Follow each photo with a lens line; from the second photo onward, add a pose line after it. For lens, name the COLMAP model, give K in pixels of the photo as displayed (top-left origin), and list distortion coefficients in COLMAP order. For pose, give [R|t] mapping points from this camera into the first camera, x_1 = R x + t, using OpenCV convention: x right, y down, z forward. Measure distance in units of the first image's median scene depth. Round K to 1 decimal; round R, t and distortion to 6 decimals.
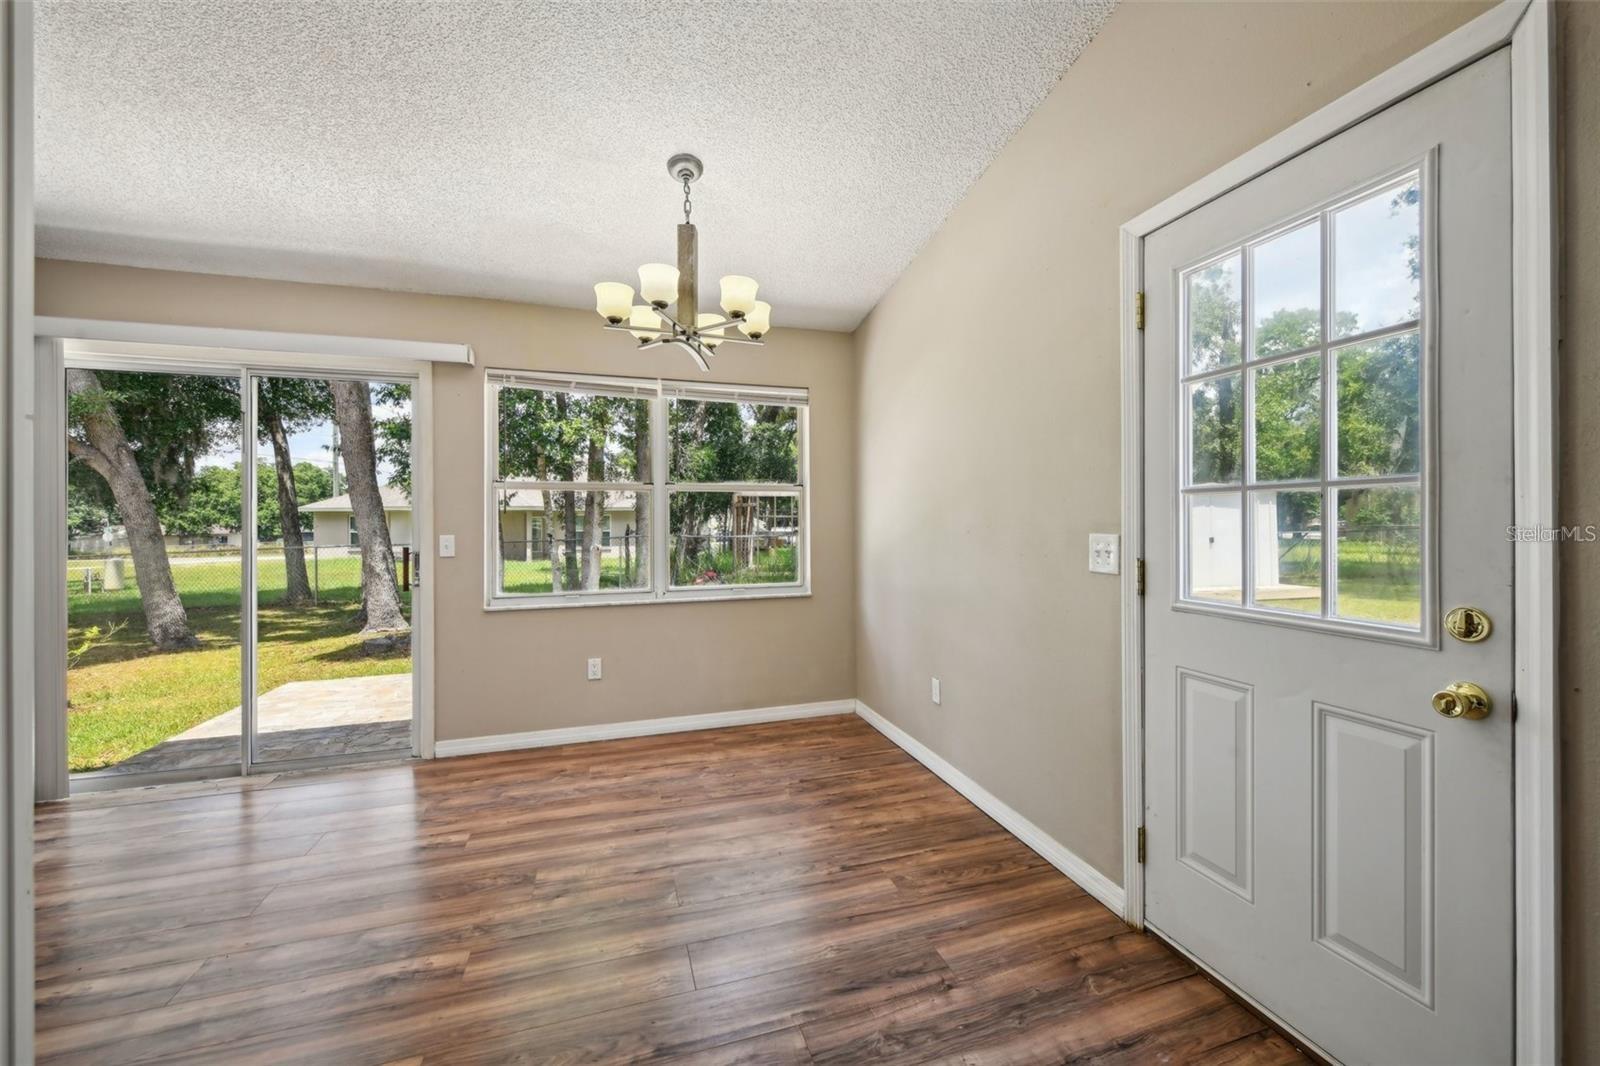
lens RADIAL K [[642.4, 0, 817.0], [0, 642.4, 516.9], [0, 0, 1]] dist [-0.000882, -0.002507]
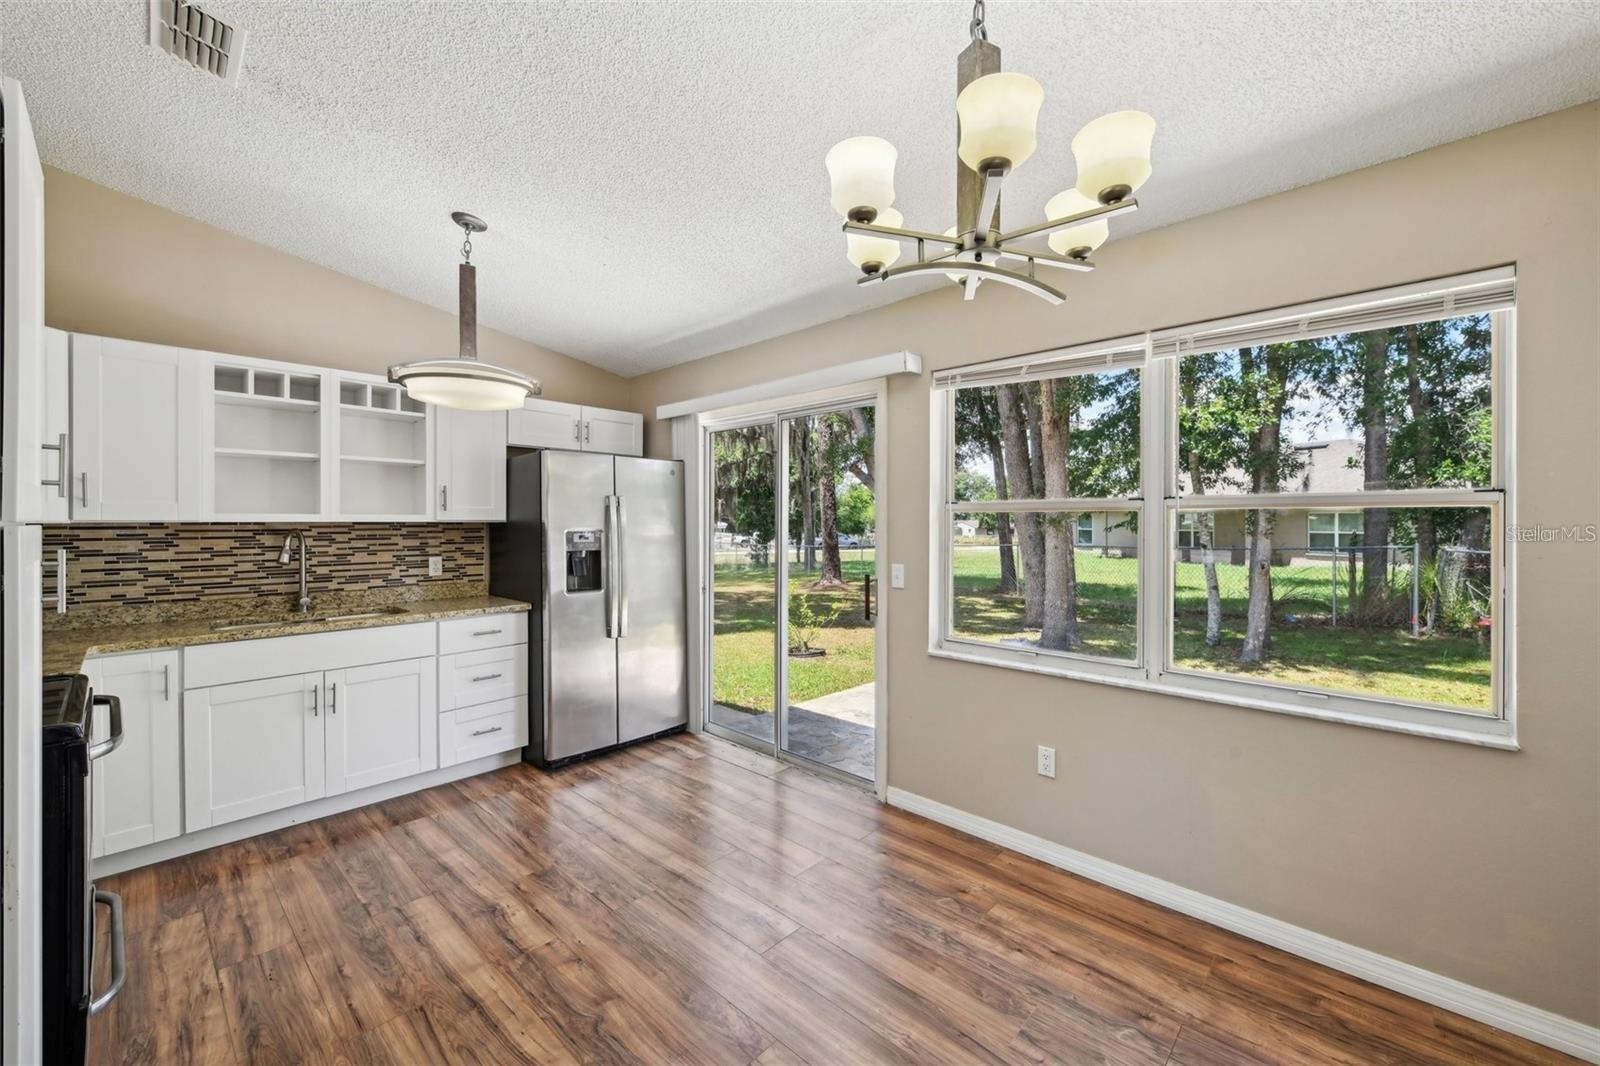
lens RADIAL K [[632.6, 0, 820.6], [0, 632.6, 521.1], [0, 0, 1]] dist [0.002063, -0.000202]
pose [[0.487587, 0.006011, -0.873054, 0.154940], [0.008763, 0.999892, 0.011778, -0.044734], [0.873030, -0.013394, 0.487482, 0.464674]]
